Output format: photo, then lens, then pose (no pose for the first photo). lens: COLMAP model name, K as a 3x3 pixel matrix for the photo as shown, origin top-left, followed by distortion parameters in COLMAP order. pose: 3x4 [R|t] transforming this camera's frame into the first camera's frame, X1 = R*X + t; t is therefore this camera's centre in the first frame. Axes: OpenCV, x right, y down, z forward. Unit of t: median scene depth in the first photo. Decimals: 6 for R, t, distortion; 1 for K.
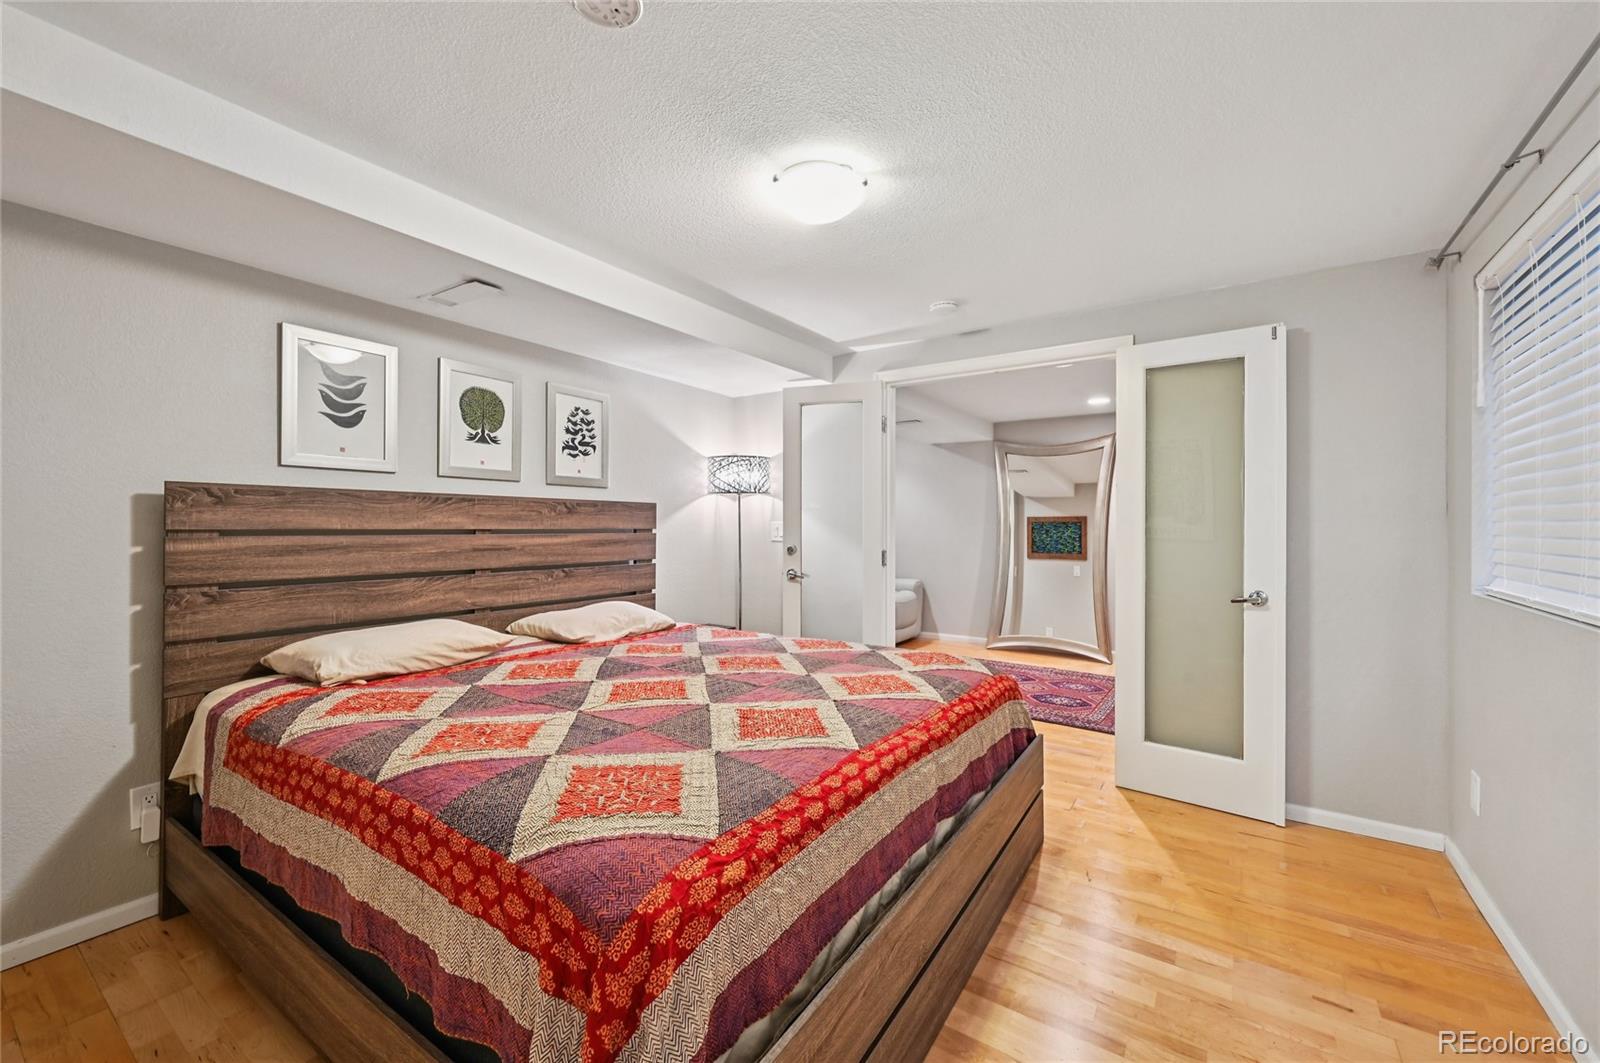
lens RADIAL K [[653.7, 0, 794.0], [0, 653.7, 505.3], [0, 0, 1]] dist [-0.000091, -0.000018]
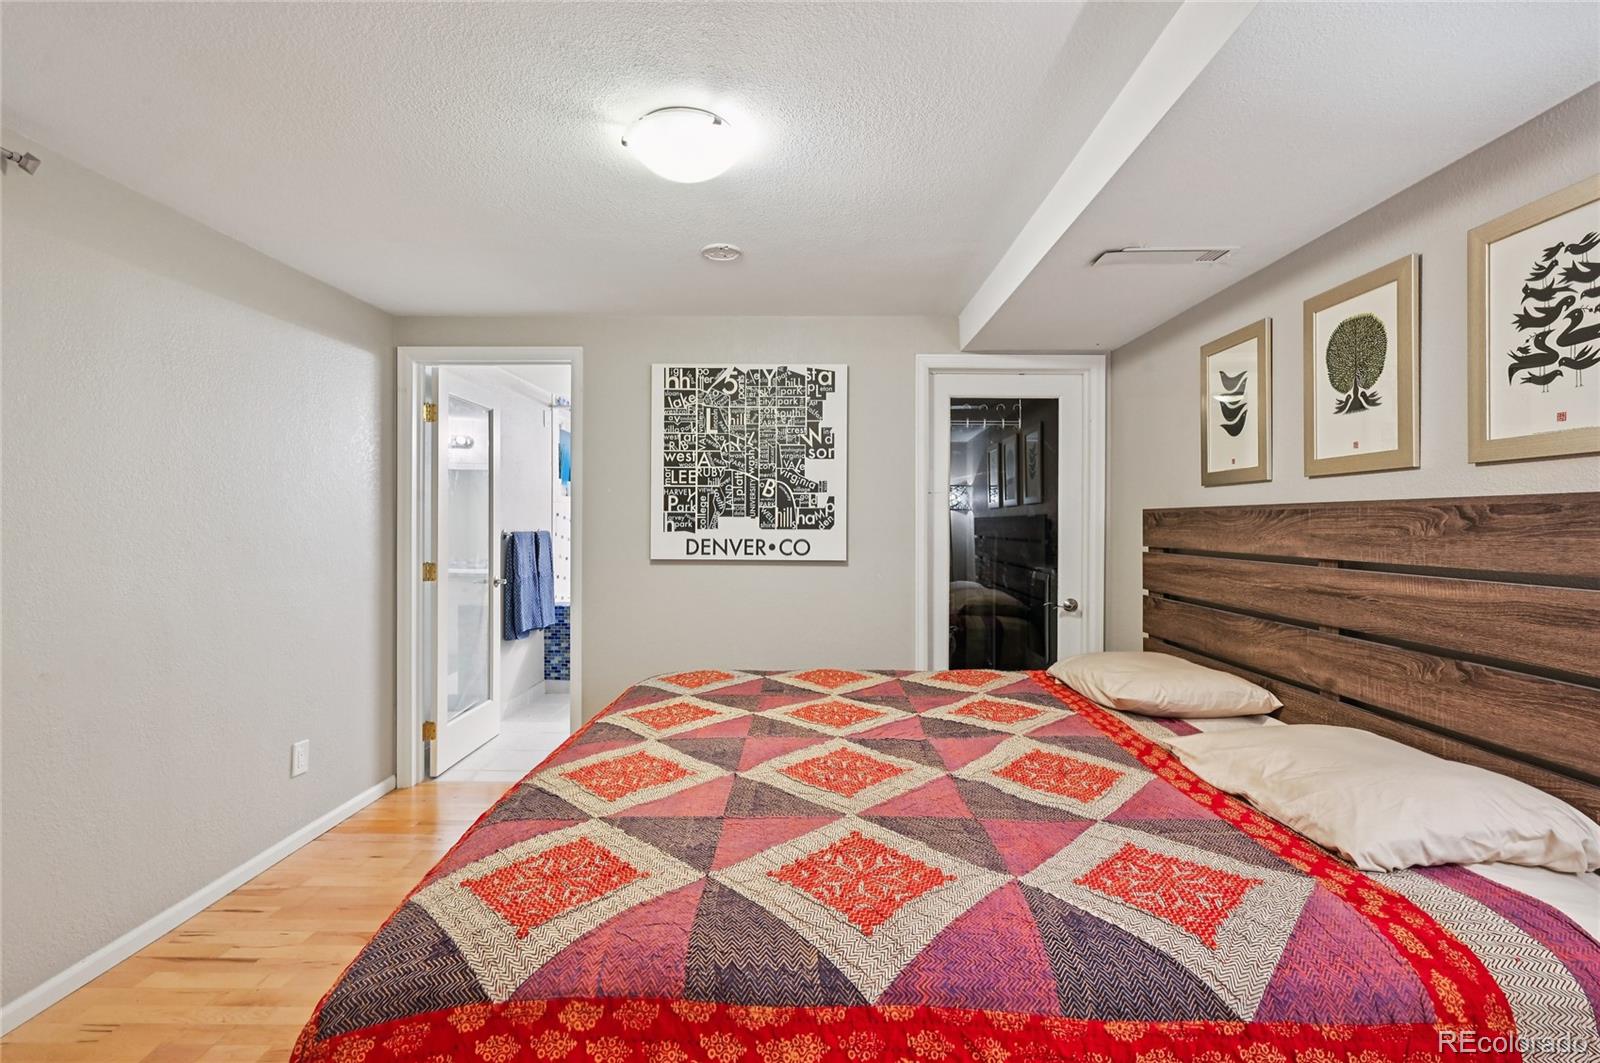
lens RADIAL K [[737.7, 0, 803.9], [0, 737.7, 536.7], [0, 0, 1]] dist [-0.000068, -0.000019]
pose [[-0.833842, -0.011545, -0.551883, 0.285909], [-0.006740, 0.999920, -0.010733, 0.025857], [0.551962, -0.005230, -0.833853, 1.249156]]
